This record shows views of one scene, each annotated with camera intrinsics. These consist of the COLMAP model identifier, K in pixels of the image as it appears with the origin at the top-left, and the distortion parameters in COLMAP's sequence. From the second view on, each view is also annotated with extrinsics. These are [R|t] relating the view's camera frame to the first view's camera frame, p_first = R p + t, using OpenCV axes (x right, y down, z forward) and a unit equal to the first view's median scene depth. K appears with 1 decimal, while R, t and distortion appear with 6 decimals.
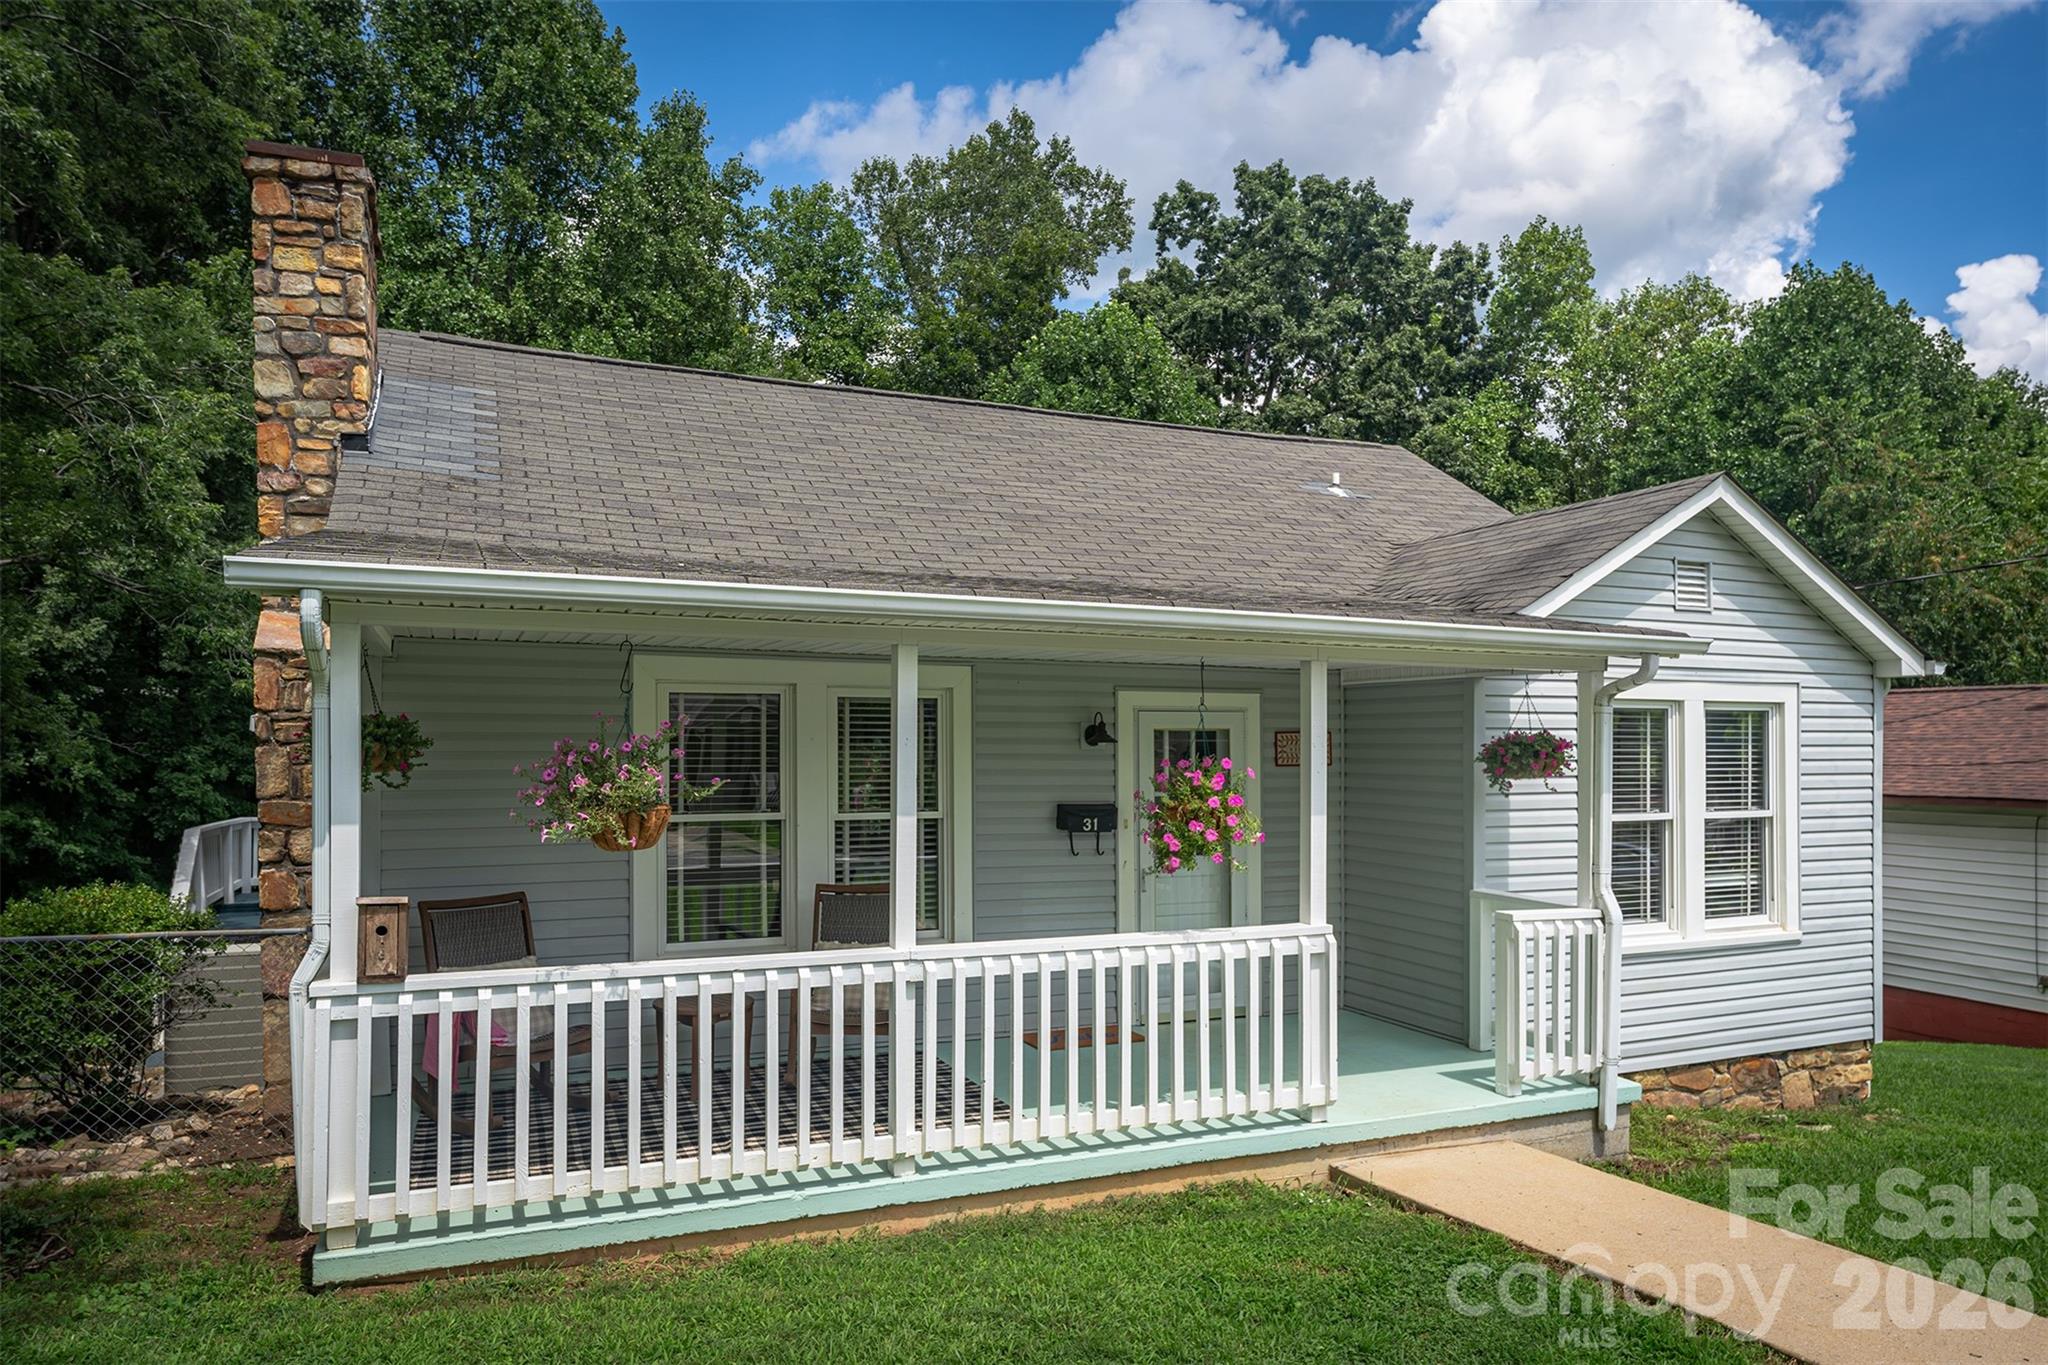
lens RADIAL K [[1243.6, 0, 1023.7], [0, 1243.6, 676.8], [0, 0, 1]] dist [-0.001661, -0.000376]
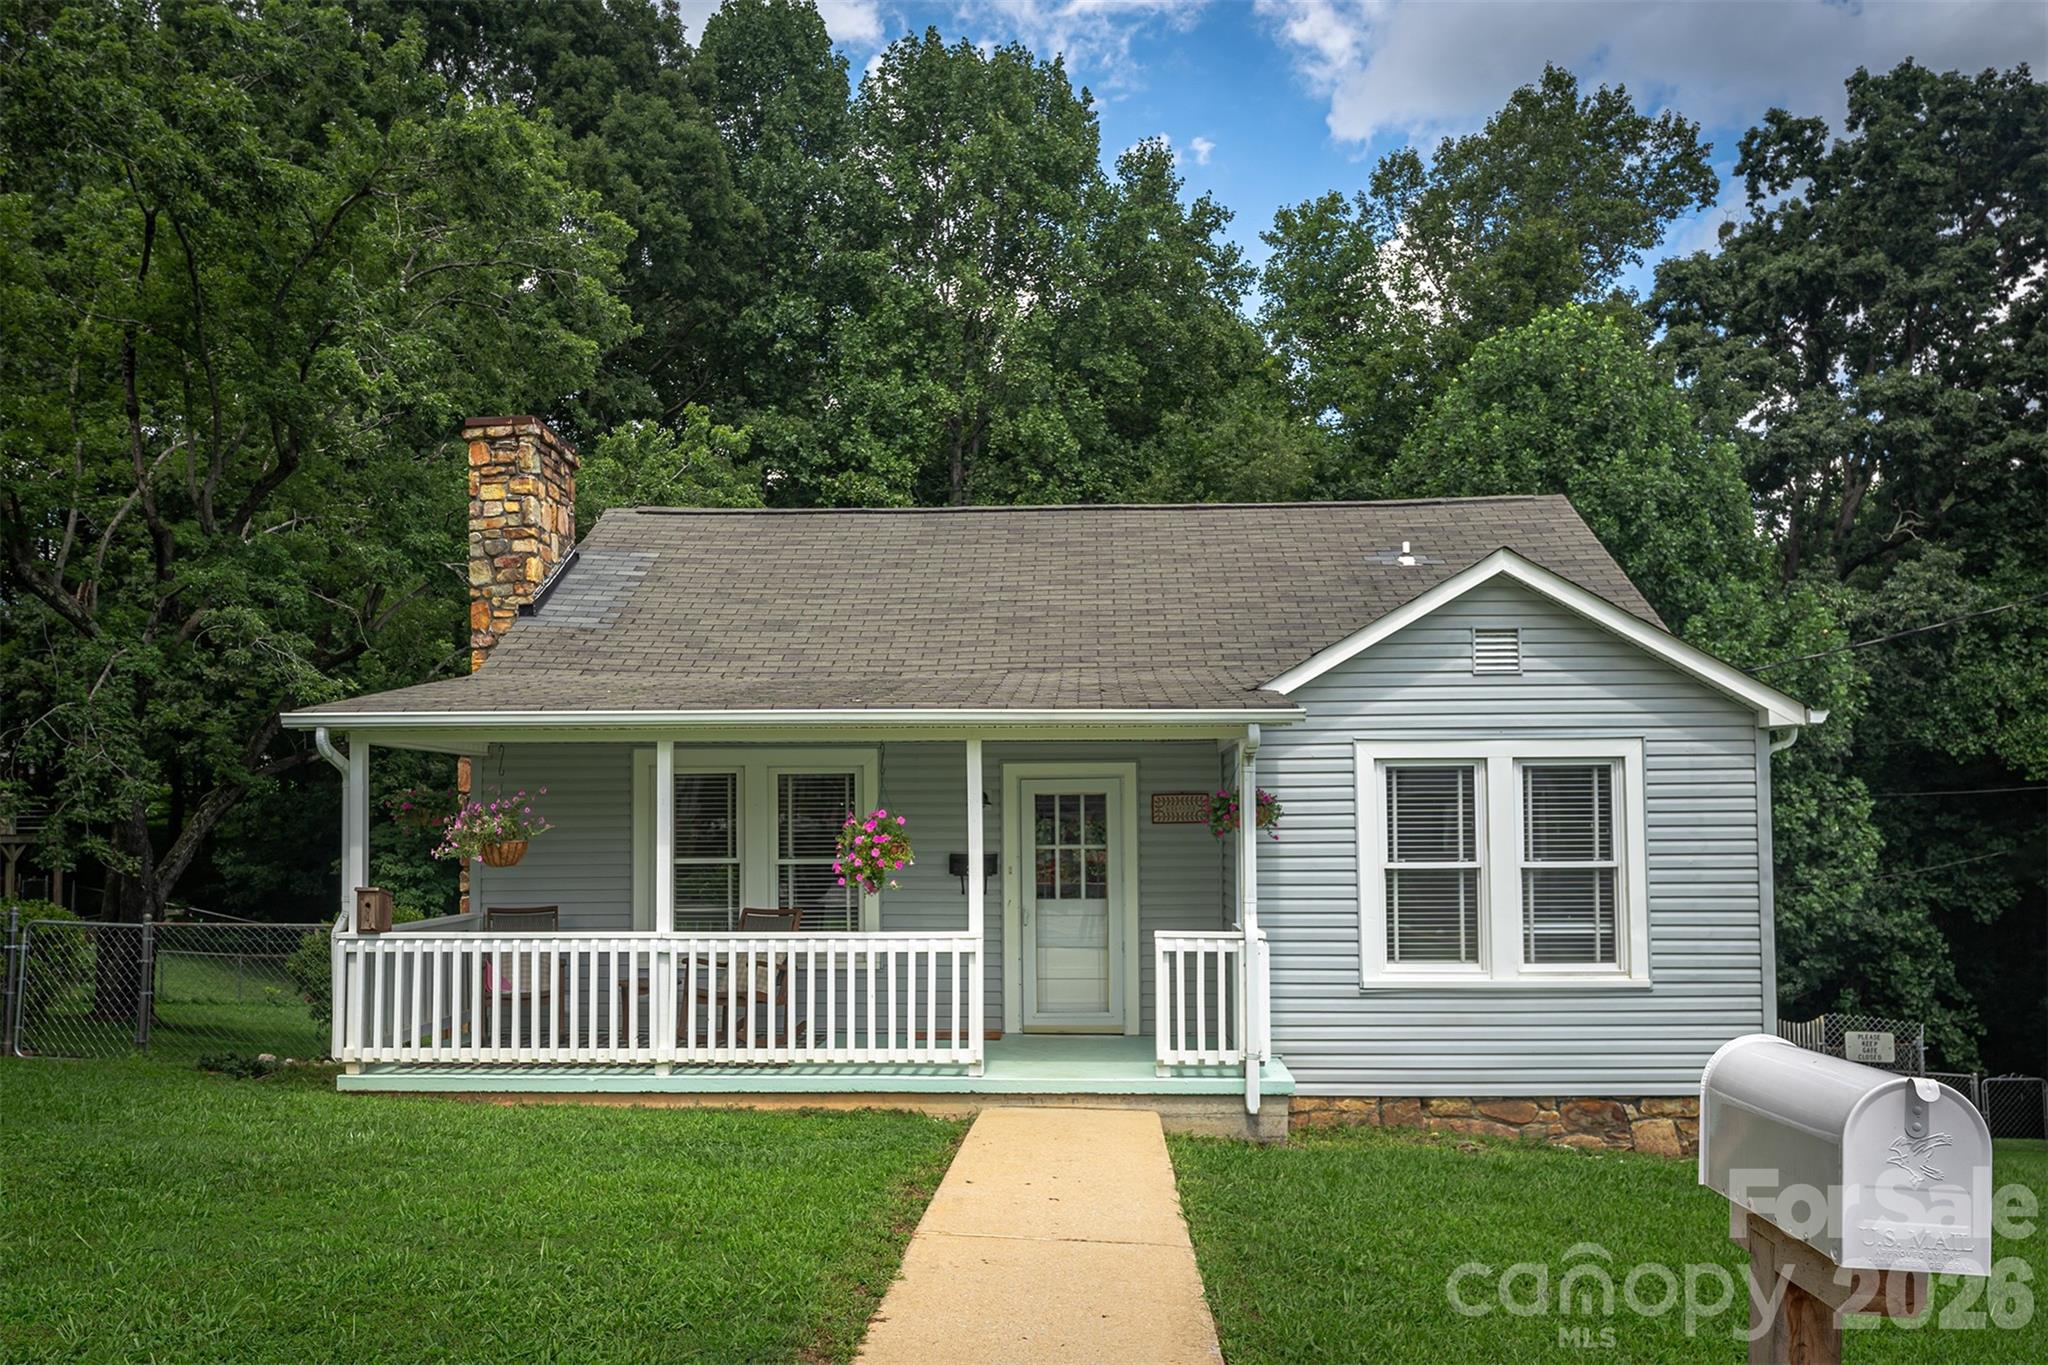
lens RADIAL K [[1441.0, 0, 1024.9], [0, 1441.0, 688.5], [0, 0, 1]] dist [0.001588, -0.002371]
pose [[0.913197, -0.049413, -0.404511, 0.651659], [0.031808, 0.998236, -0.050133, 0.008707], [0.406274, 0.032914, 0.913158, -0.303013]]
